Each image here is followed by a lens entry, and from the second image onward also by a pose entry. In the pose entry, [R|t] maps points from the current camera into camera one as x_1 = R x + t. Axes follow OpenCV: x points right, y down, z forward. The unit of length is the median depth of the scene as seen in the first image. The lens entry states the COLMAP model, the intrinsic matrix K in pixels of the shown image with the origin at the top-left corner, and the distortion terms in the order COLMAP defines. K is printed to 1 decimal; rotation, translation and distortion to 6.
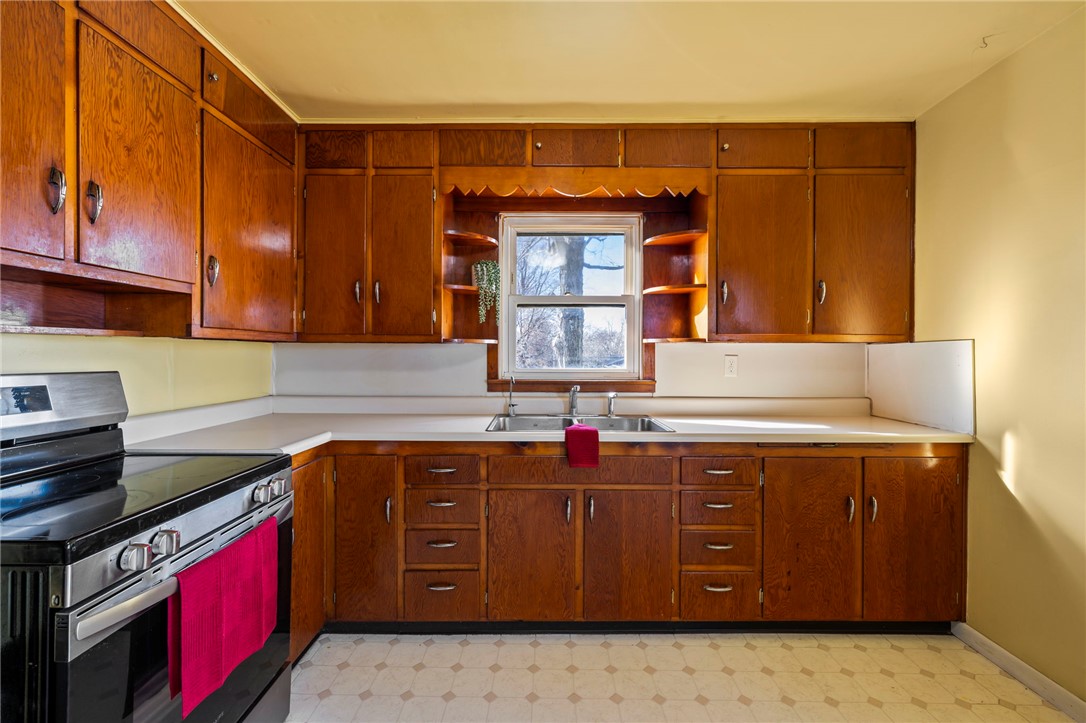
lens RADIAL K [[462.6, 0, 543.1], [0, 462.6, 354.1], [0, 0, 1]] dist [0.000387, 0.000082]
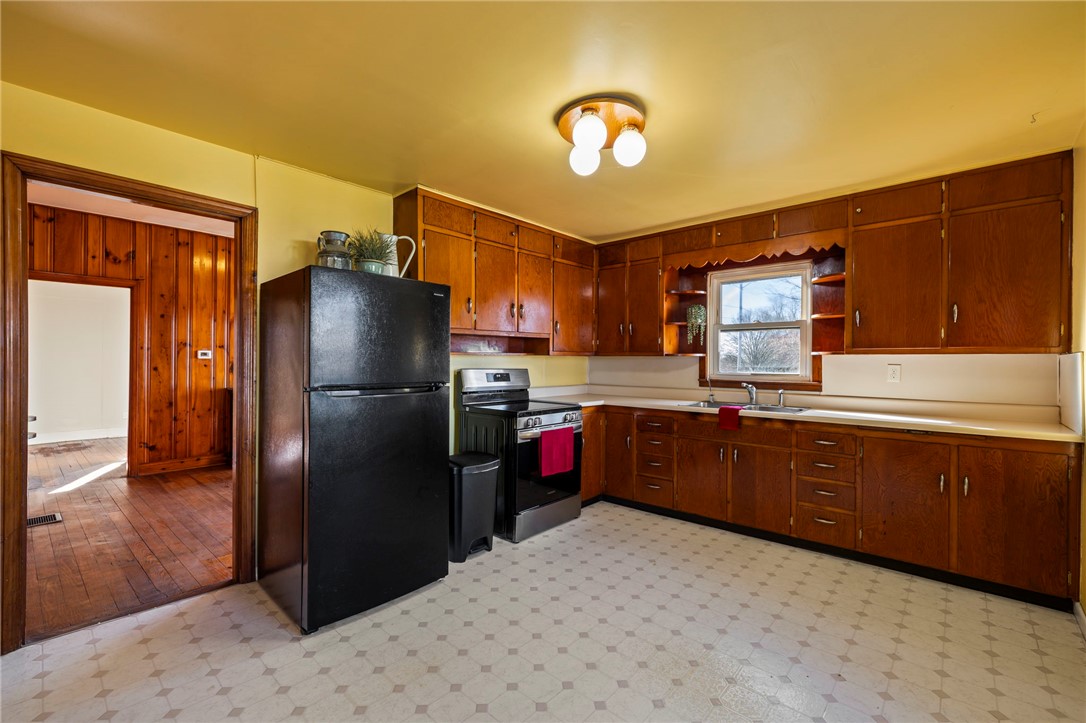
lens RADIAL K [[462.6, 0, 543.1], [0, 462.6, 354.1], [0, 0, 1]] dist [0.000387, 0.000082]
pose [[0.759462, -0.007651, -0.650507, 0.657739], [-0.003643, 0.999865, -0.016013, -0.002919], [0.650542, 0.014531, 0.759331, -0.718770]]
